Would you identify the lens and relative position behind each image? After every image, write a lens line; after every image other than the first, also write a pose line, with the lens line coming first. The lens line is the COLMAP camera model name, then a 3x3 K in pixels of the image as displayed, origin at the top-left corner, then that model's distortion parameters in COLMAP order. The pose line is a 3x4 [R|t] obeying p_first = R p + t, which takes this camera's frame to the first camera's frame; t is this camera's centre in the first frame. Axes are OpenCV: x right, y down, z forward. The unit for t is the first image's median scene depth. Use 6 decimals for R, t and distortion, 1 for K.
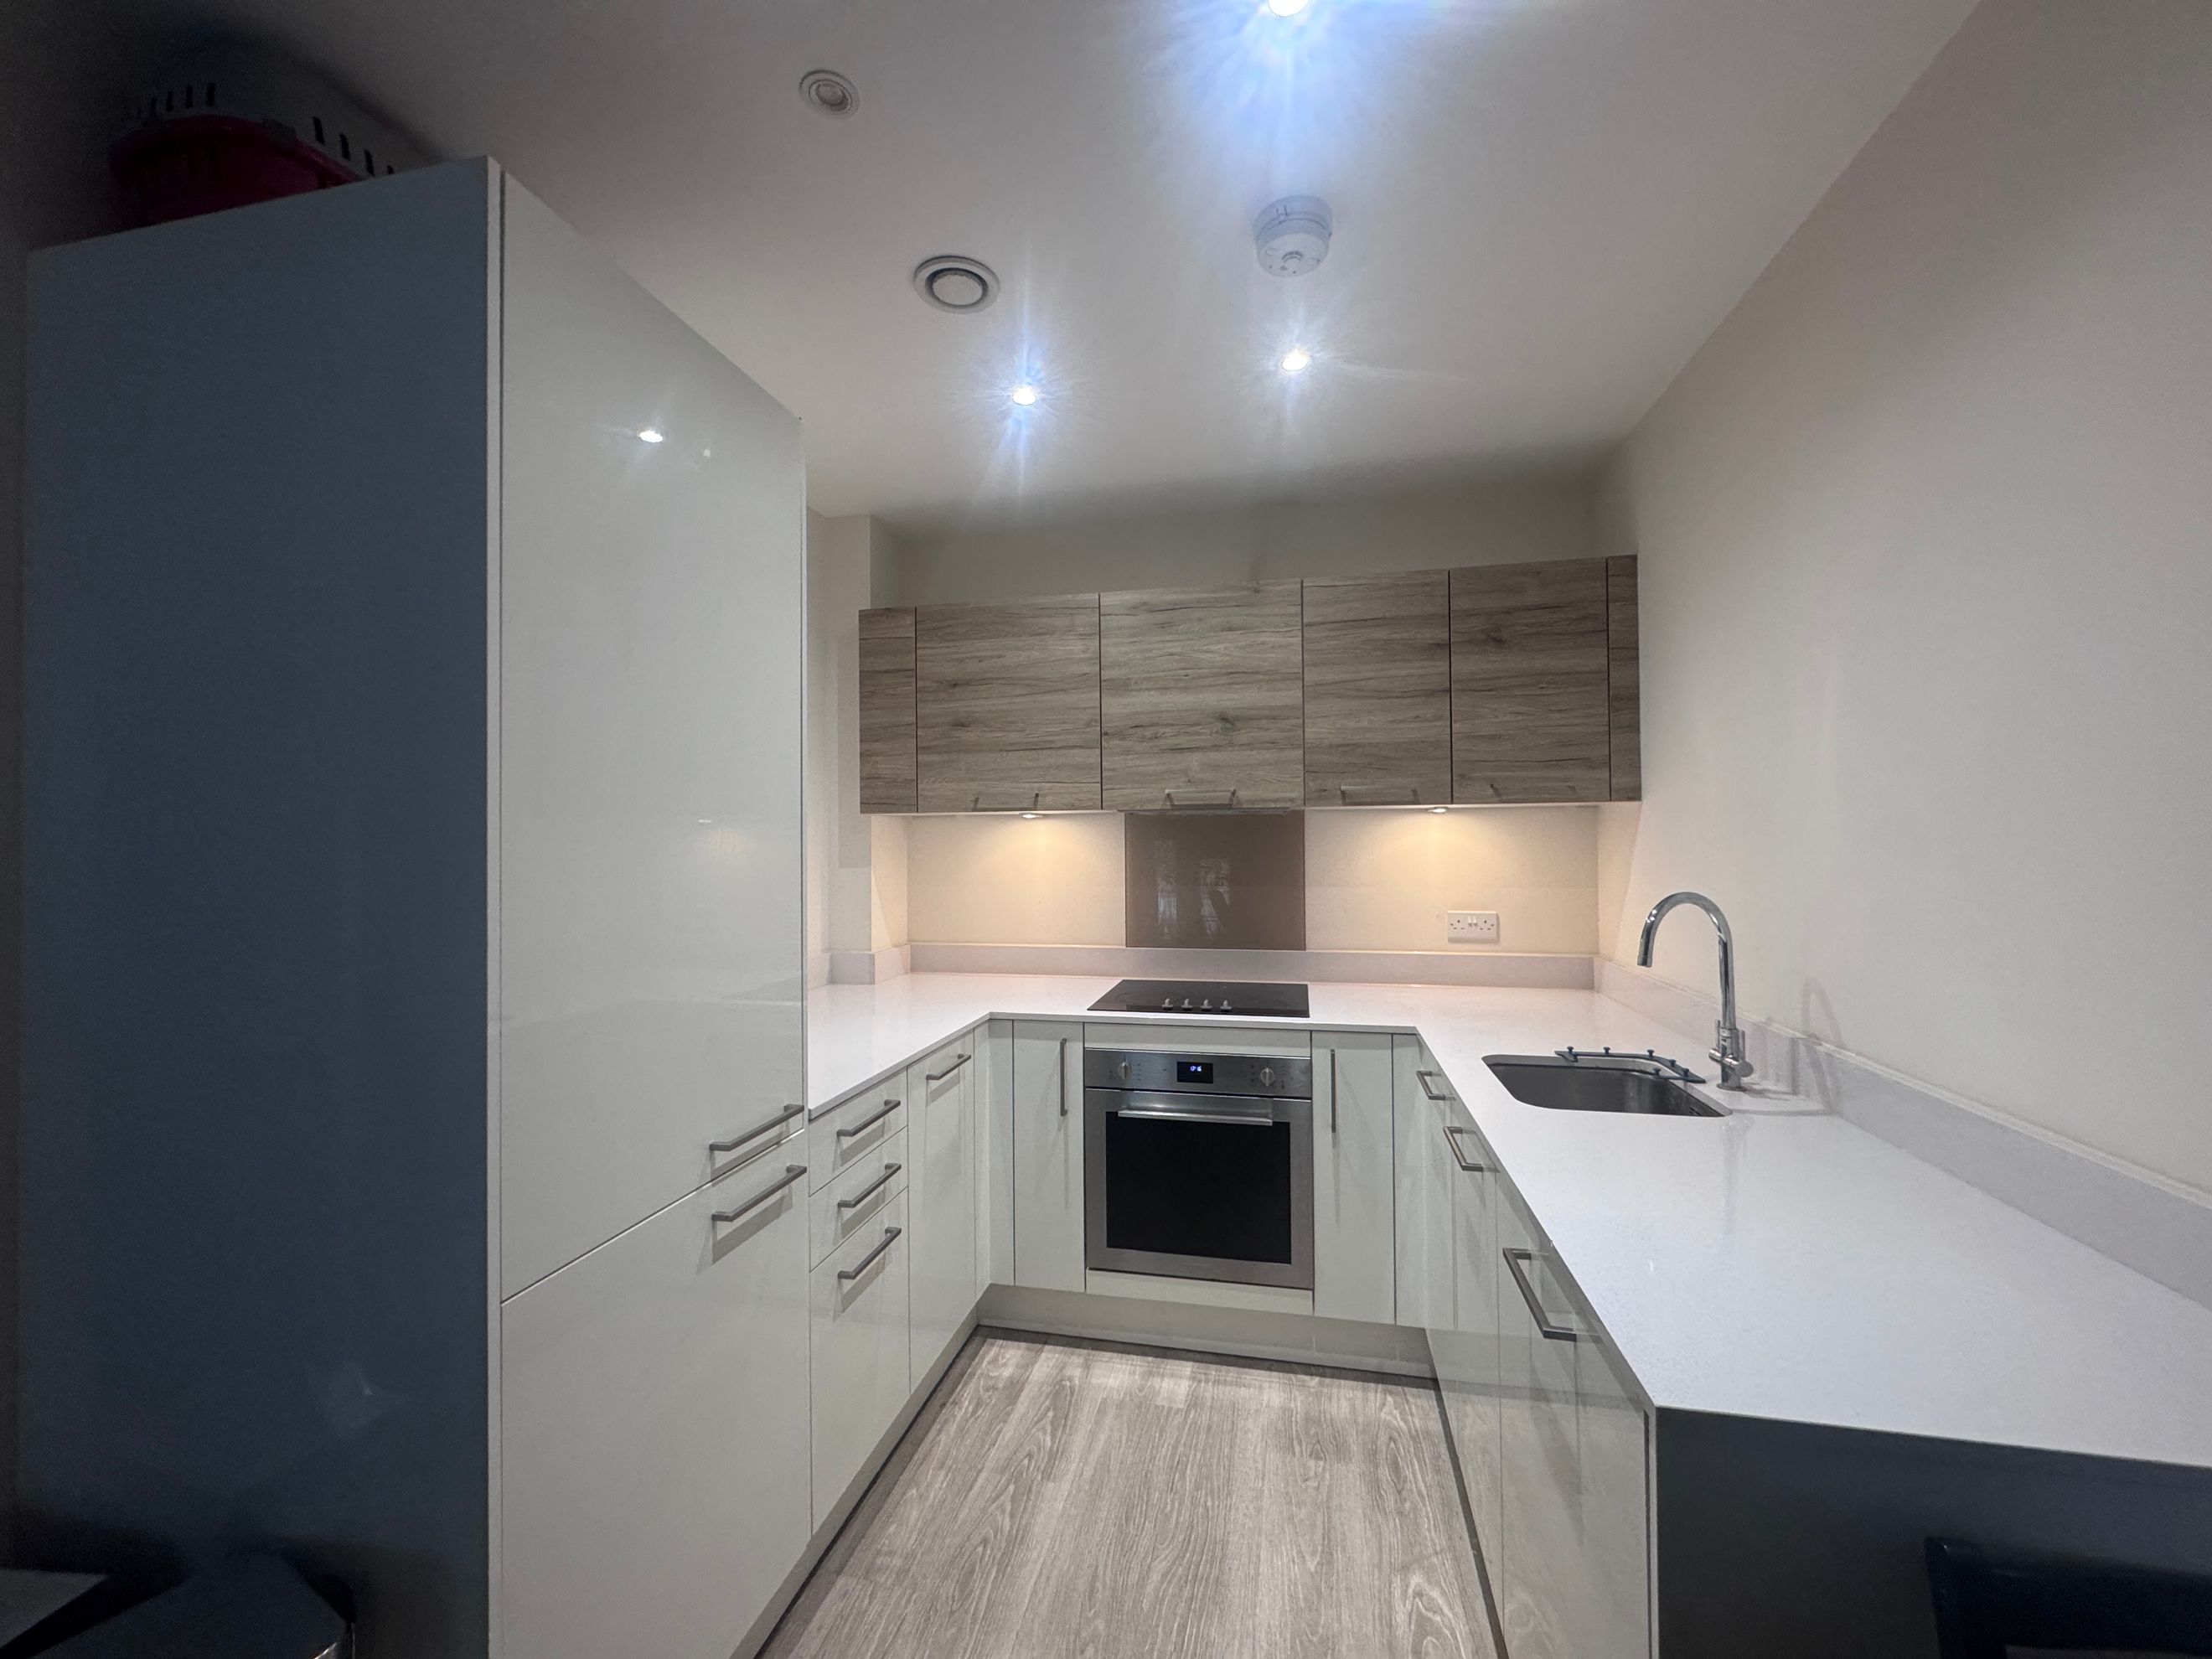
lens RADIAL K [[885.2, 0, 1110.8], [0, 885.2, 828.3], [0, 0, 1]] dist [0.004853, 0.000646]
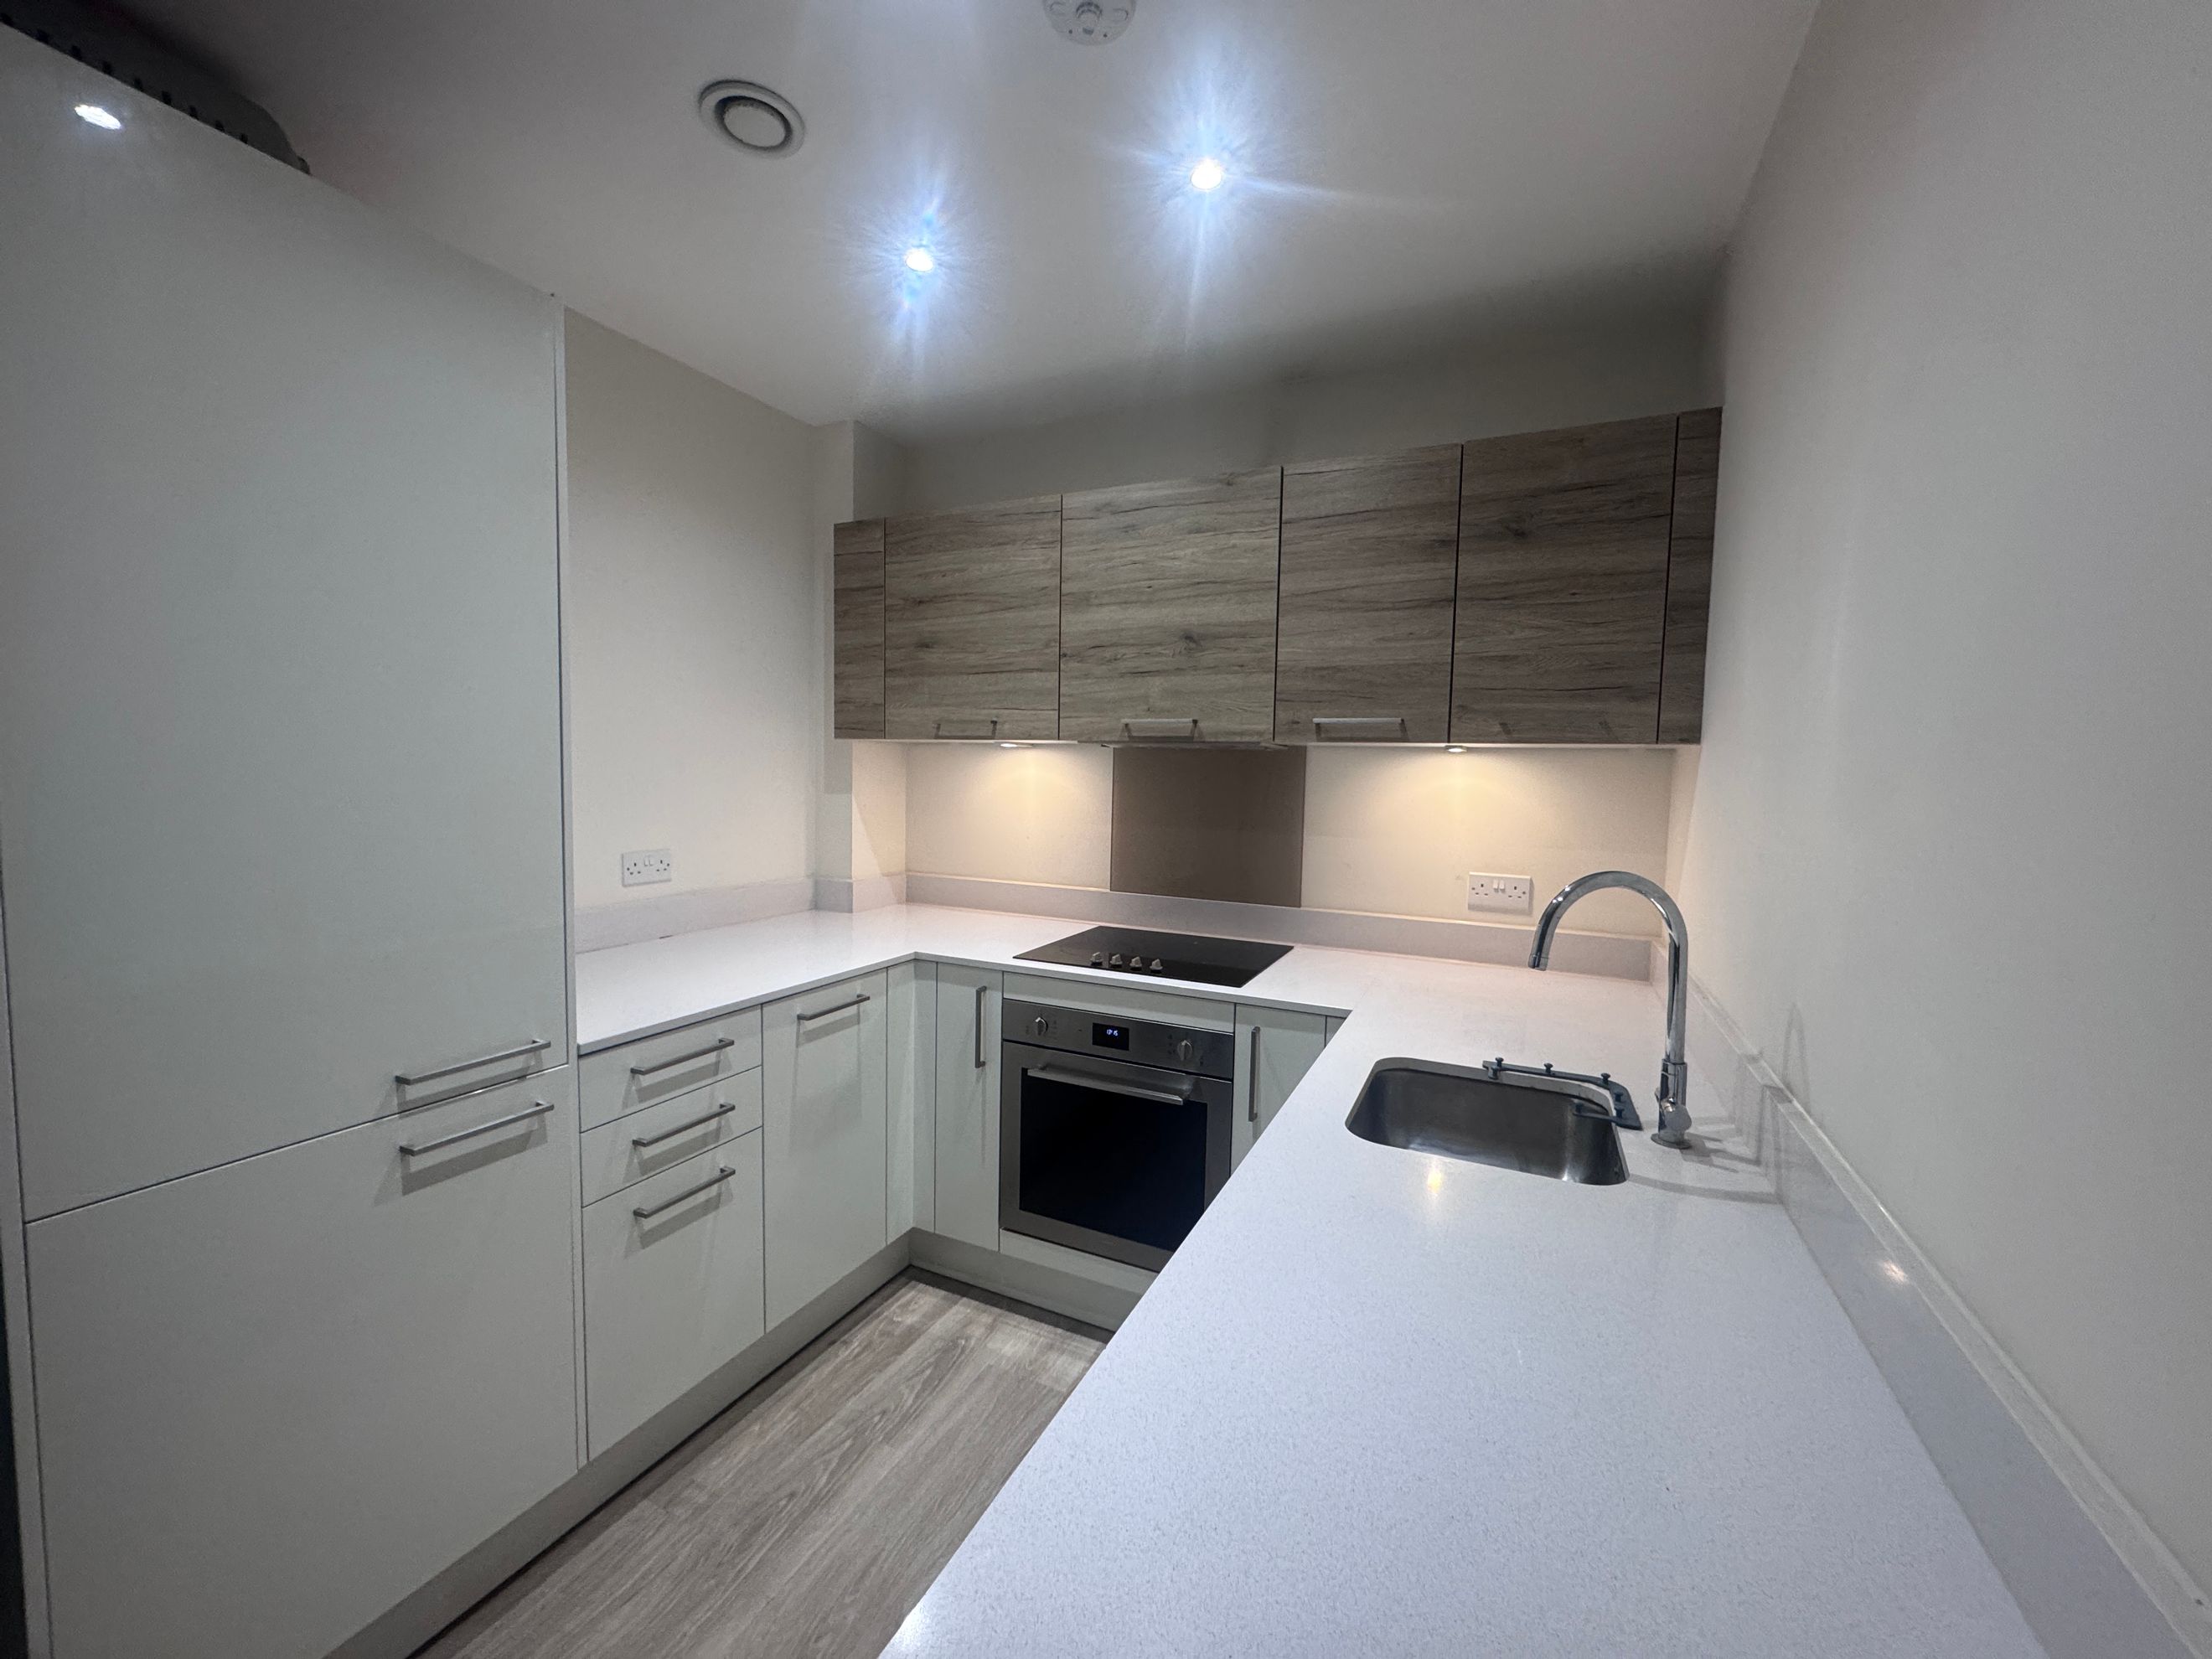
lens RADIAL K [[885.2, 0, 1102.1], [0, 885.2, 830.5], [0, 0, 1]] dist [0.004853, 0.000646]
pose [[0.973006, 0.045979, -0.226152, 0.271939], [-0.027836, 0.996180, 0.082771, -0.005644], [0.229093, -0.074241, 0.970569, 0.140567]]
